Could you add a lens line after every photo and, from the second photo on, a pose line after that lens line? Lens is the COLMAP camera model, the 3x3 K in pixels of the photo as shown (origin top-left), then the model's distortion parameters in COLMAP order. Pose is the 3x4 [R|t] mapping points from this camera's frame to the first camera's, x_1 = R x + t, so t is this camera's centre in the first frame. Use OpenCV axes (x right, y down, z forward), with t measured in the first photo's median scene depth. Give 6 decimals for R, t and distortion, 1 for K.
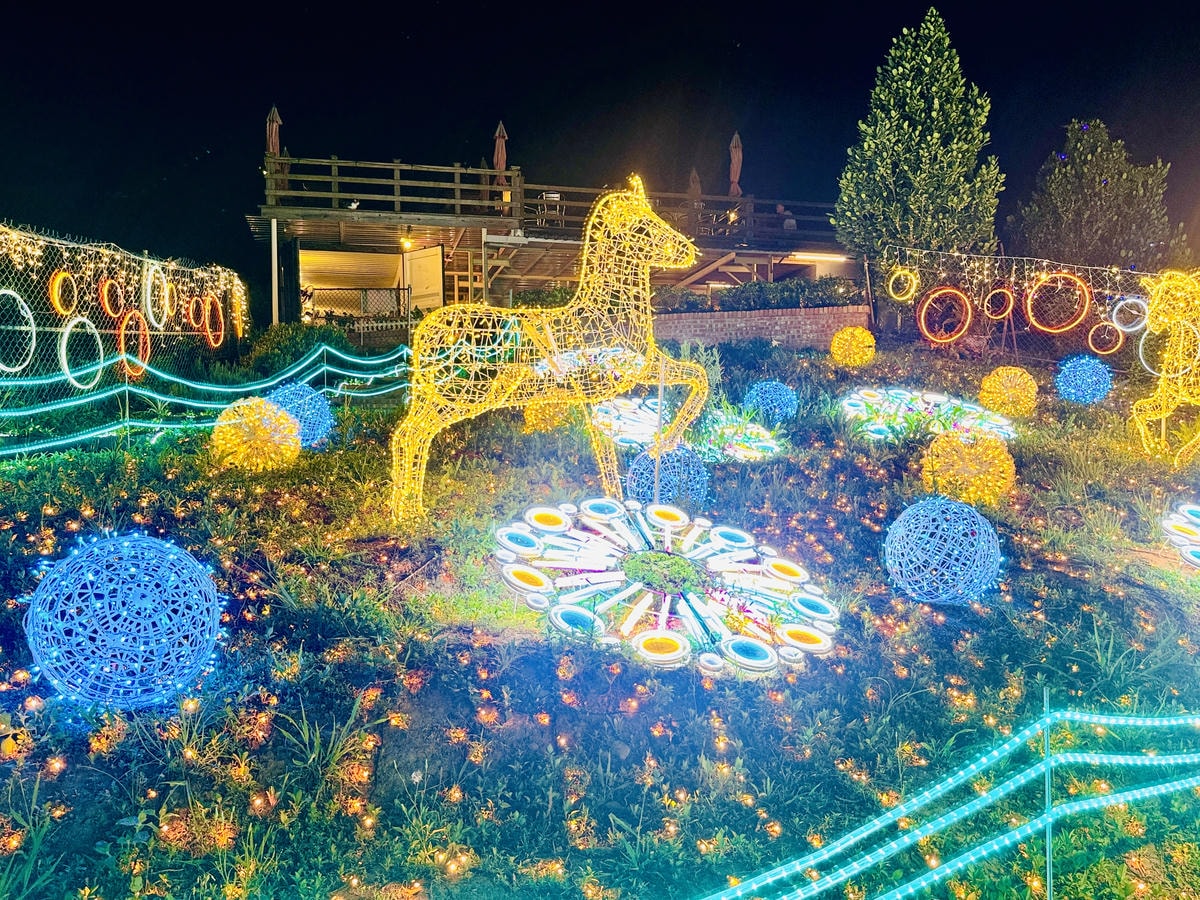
lens RADIAL K [[963.0, 0, 593.2], [0, 963.0, 454.0], [0, 0, 1]] dist [0.164250, -0.239206]
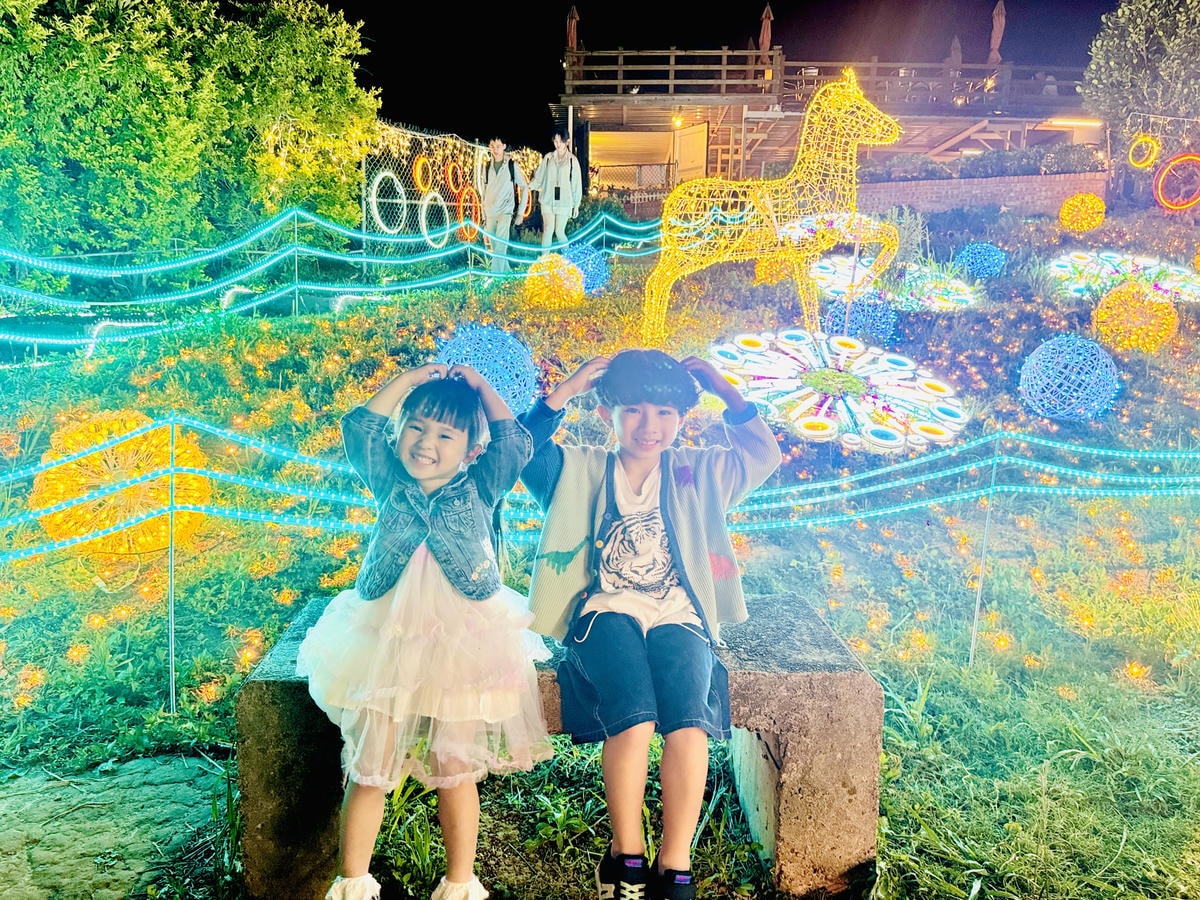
lens RADIAL K [[845.7, 0, 604.4], [0, 845.7, 447.4], [0, 0, 1]] dist [0.103778, -0.119300]
pose [[0.963347, 0.071118, -0.258659, 0.031122], [-0.030441, 0.986971, 0.157992, 0.012480], [0.266525, -0.144327, 0.952961, -0.095268]]
